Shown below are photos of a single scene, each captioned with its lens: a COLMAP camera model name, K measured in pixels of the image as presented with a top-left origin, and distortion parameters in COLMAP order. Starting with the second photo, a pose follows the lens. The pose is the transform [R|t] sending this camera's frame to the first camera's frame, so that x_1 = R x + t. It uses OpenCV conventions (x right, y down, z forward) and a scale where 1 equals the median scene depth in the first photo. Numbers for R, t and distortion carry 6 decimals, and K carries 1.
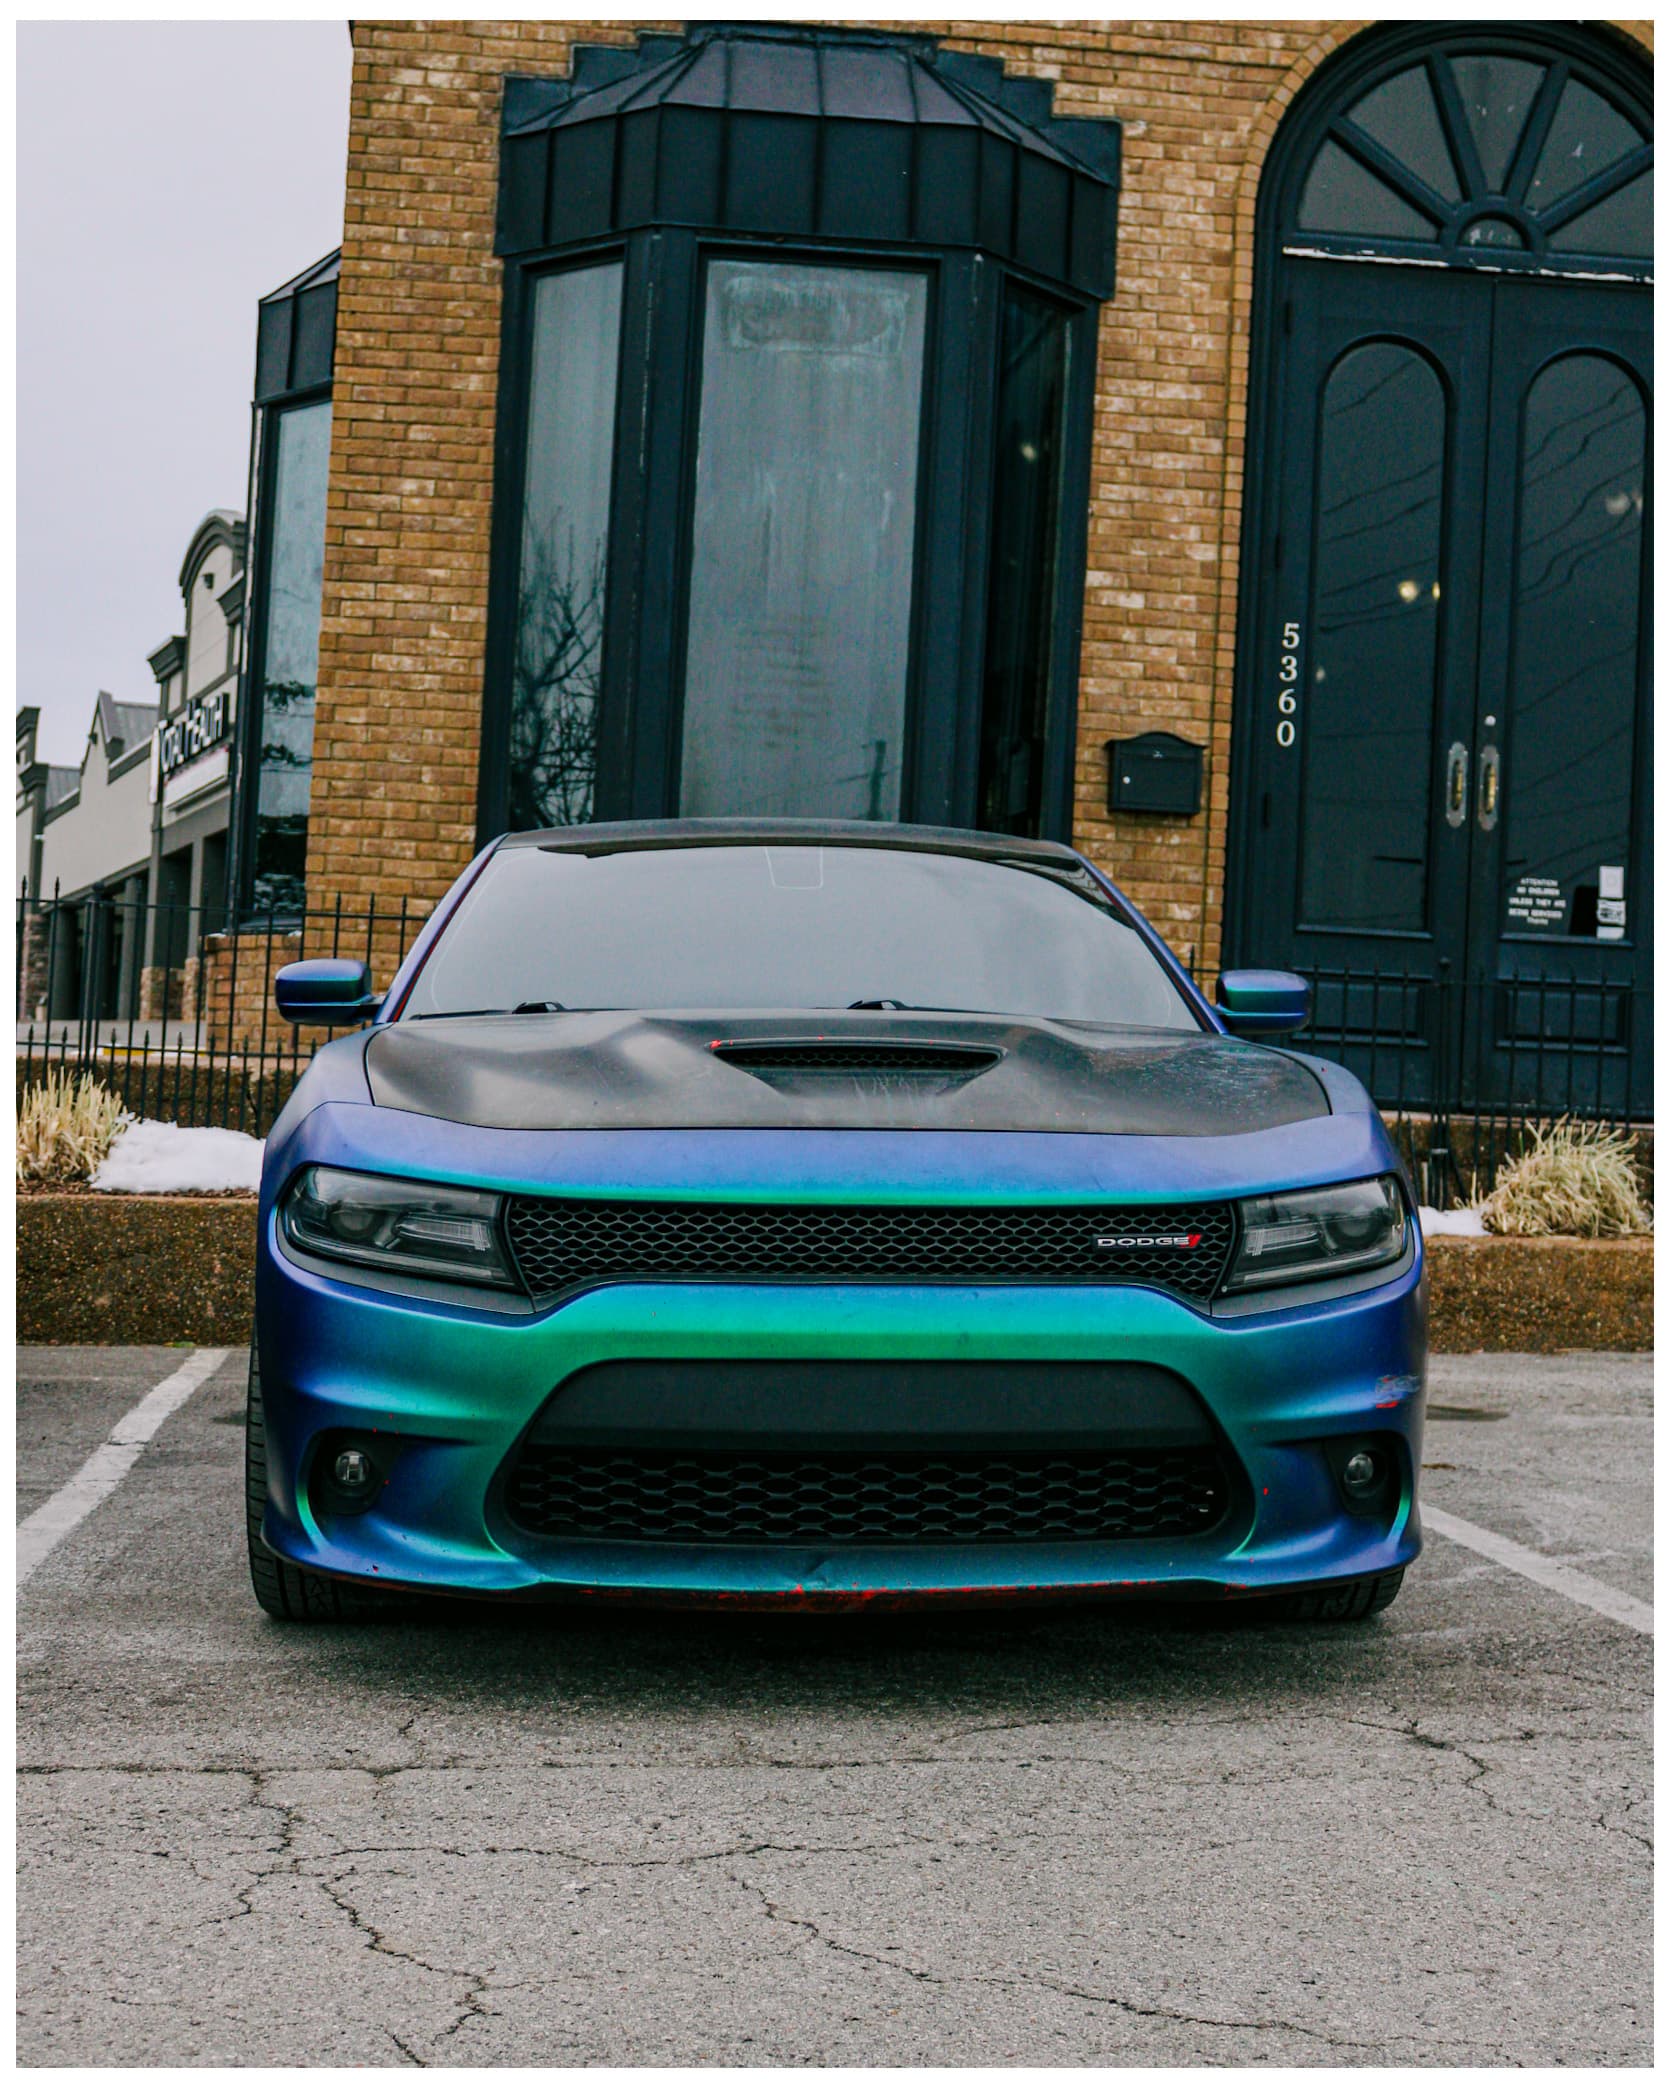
lens RADIAL K [[2989.4, 0, 838.8], [0, 2989.4, 1133.2], [0, 0, 1]] dist [-0.136794, 0.187815]
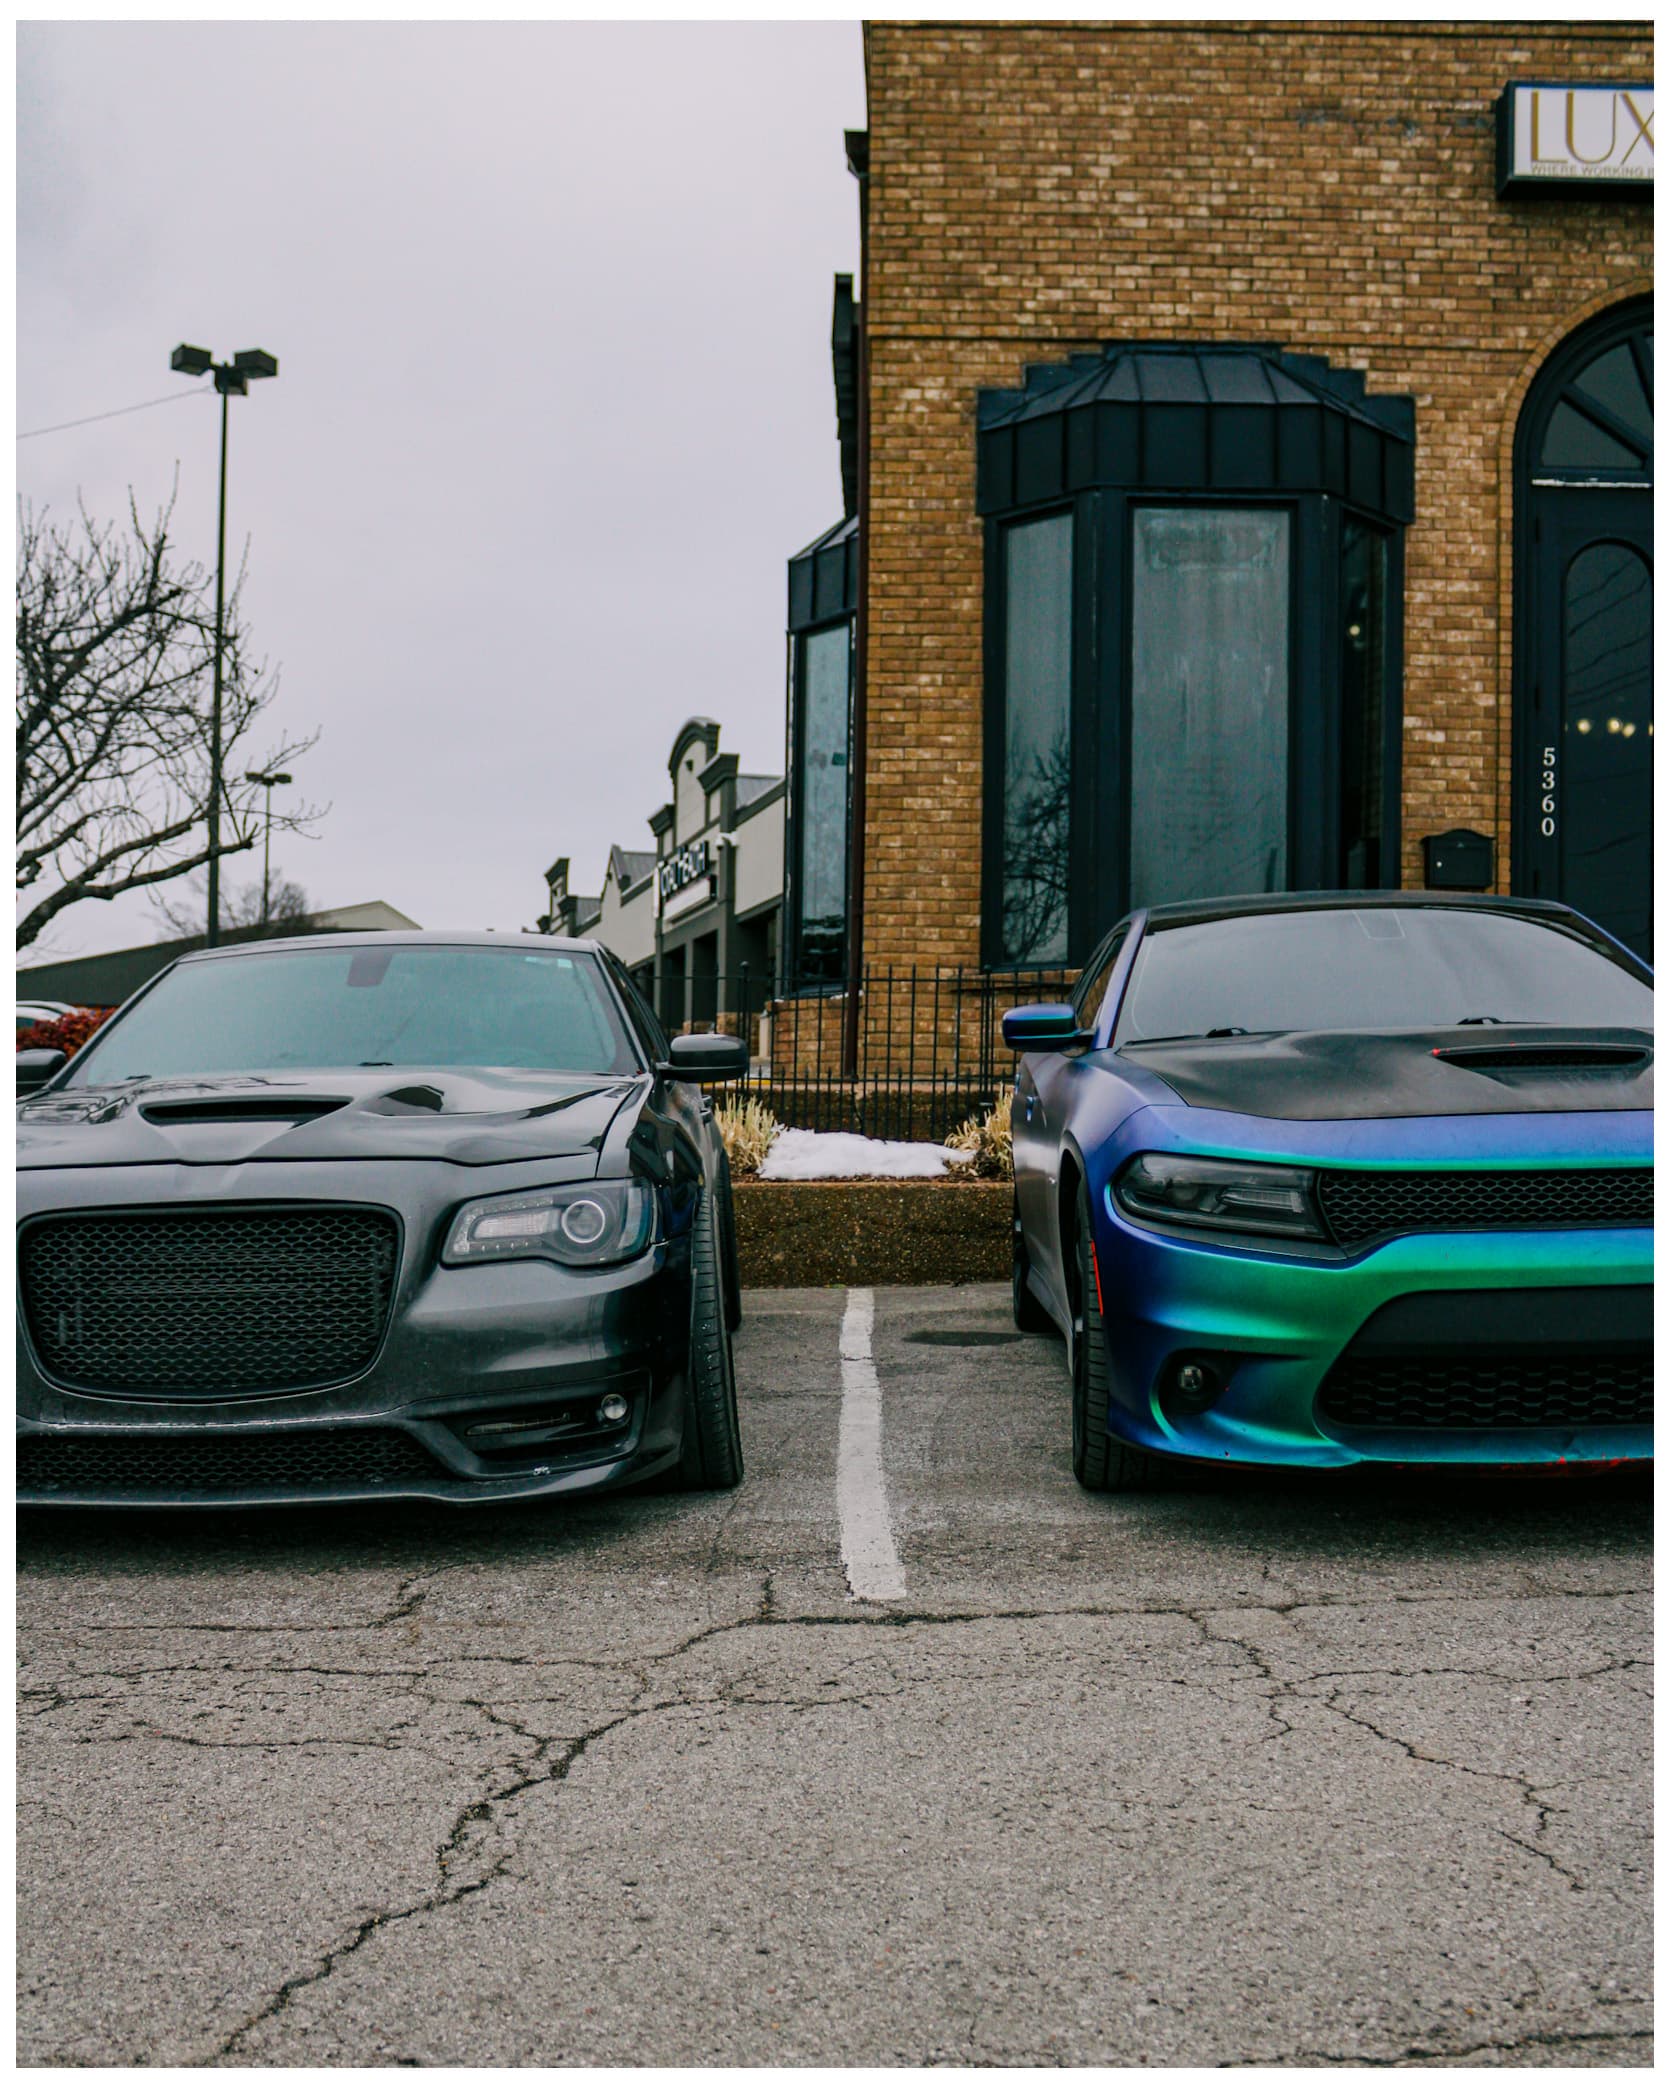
lens RADIAL K [[2031.1, 0, 874.8], [0, 2031.1, 1171.0], [0, 0, 1]] dist [-0.163443, 0.152092]
pose [[0.993500, -0.032987, -0.108952, -0.070702], [0.035213, 0.999207, 0.018572, -0.000751], [0.108253, -0.022288, 0.993873, 0.030312]]
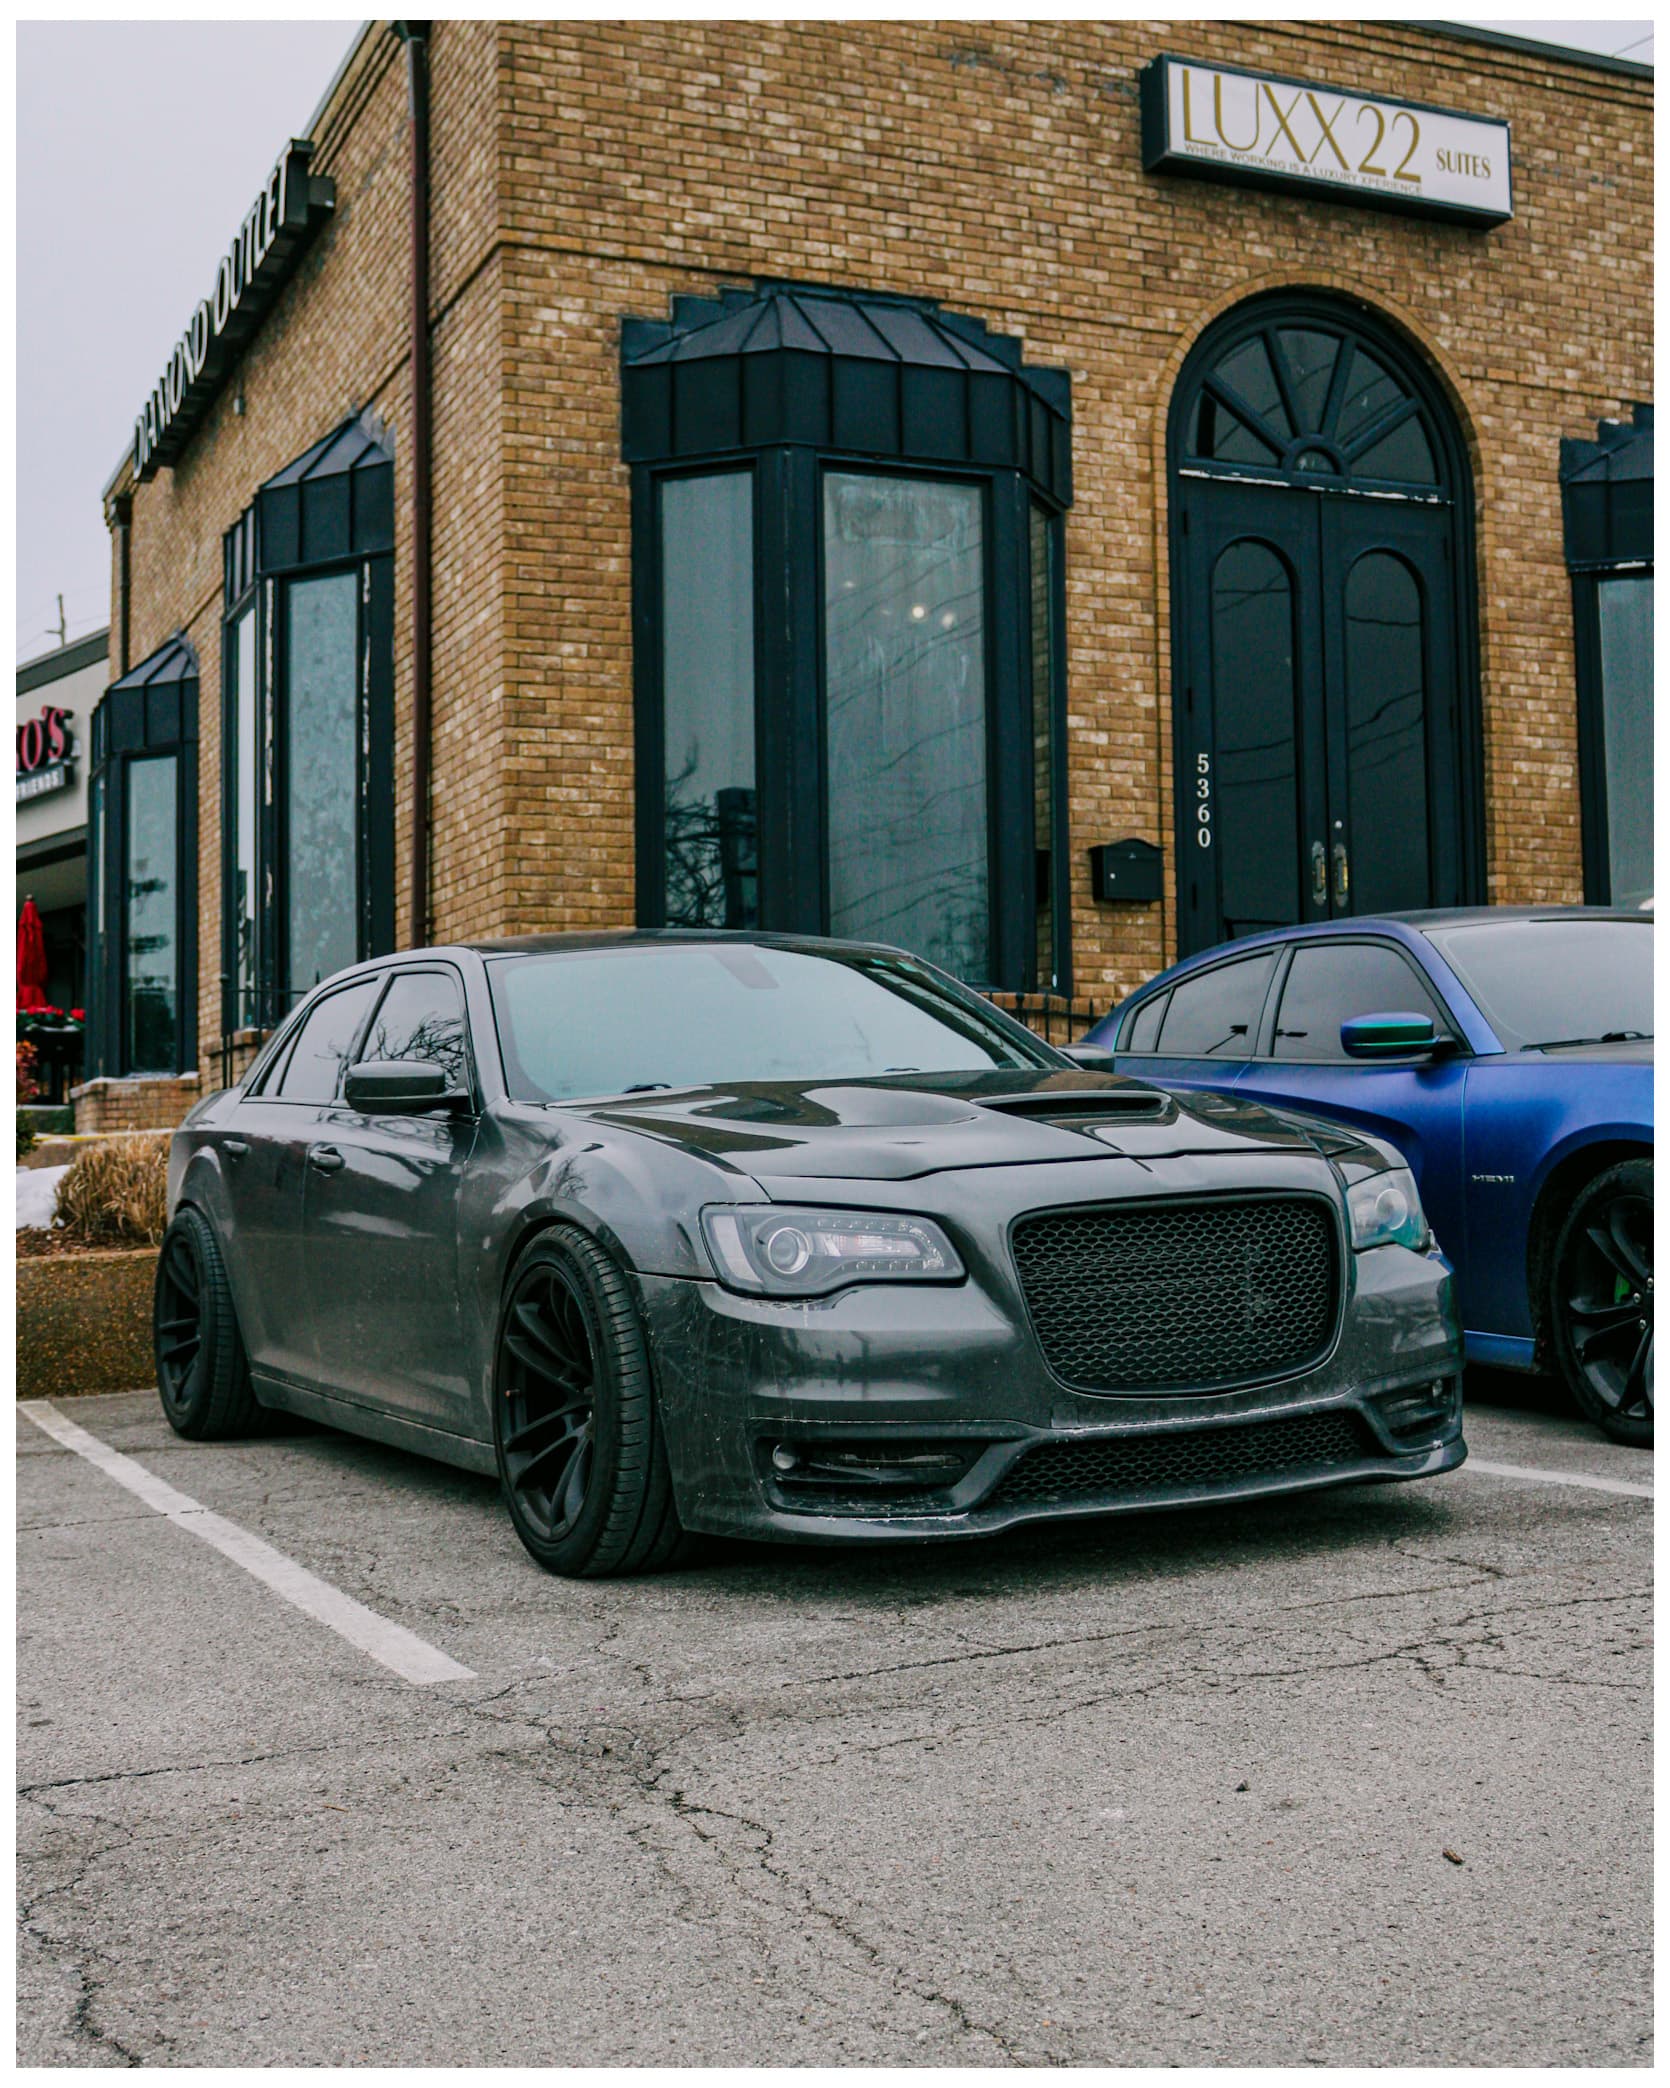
lens RADIAL K [[2602.2, 0, 838.0], [0, 2602.2, 1092.0], [0, 0, 1]] dist [-0.144765, 0.192193]
pose [[0.949755, -0.050354, 0.308917, -0.375560], [0.061500, 0.997757, -0.026445, -0.002062], [-0.306892, 0.044114, 0.950721, -0.034903]]
